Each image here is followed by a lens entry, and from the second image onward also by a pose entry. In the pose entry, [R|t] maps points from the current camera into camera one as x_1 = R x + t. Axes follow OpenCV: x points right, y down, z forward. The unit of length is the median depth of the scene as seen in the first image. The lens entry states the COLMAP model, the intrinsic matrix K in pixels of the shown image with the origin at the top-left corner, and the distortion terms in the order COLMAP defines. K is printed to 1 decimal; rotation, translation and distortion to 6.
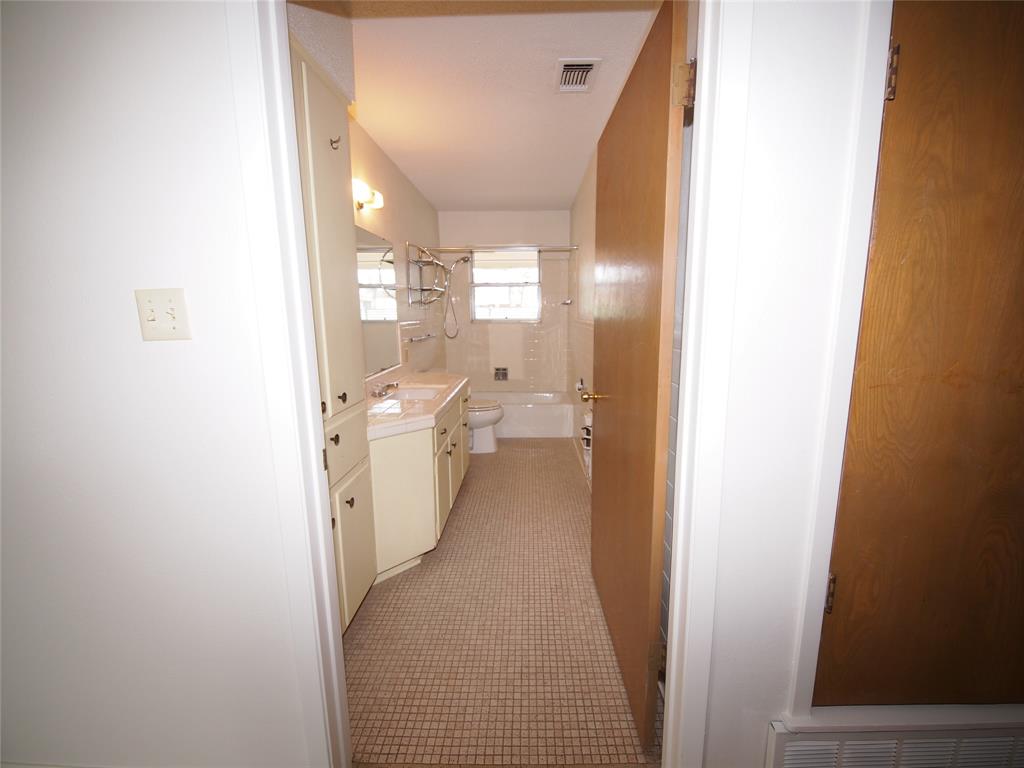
lens RADIAL K [[416.0, 0, 516.0], [0, 416.0, 387.0], [0, 0, 1]] dist [-0.013243, -0.001590]
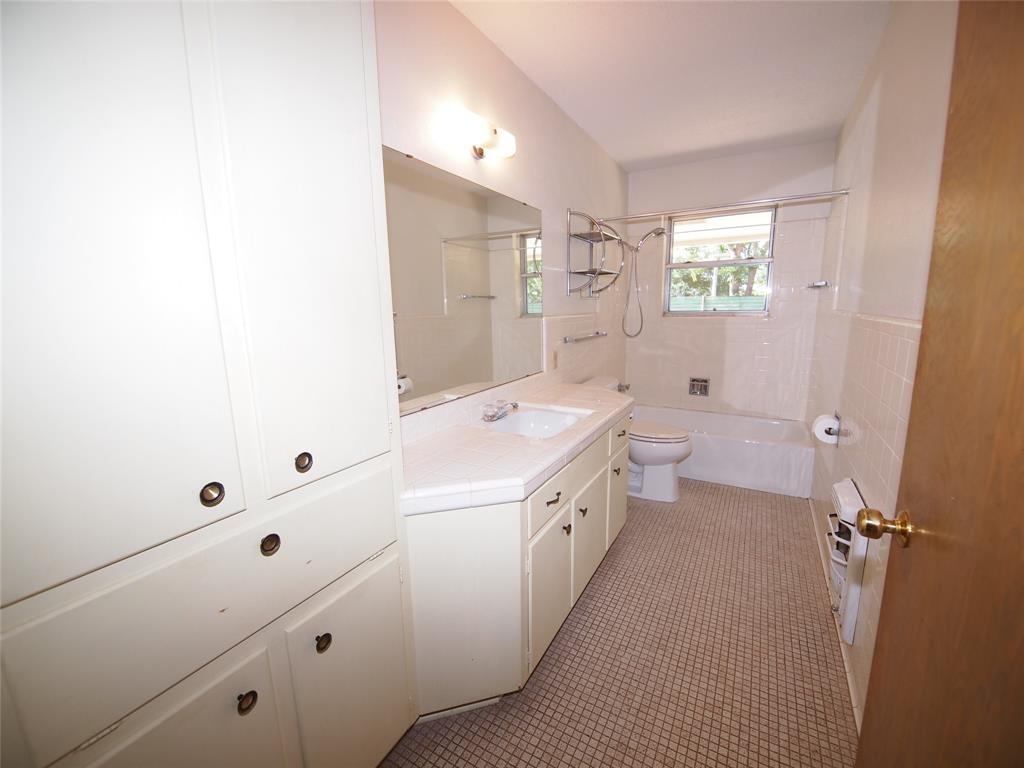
lens RADIAL K [[416.0, 0, 506.7], [0, 416.0, 387.7], [0, 0, 1]] dist [-0.013243, -0.001590]
pose [[0.873777, 0.081283, -0.479486, 0.023738], [-0.071965, 0.996690, 0.037818, -0.041342], [0.480972, 0.001462, 0.876735, 0.250936]]
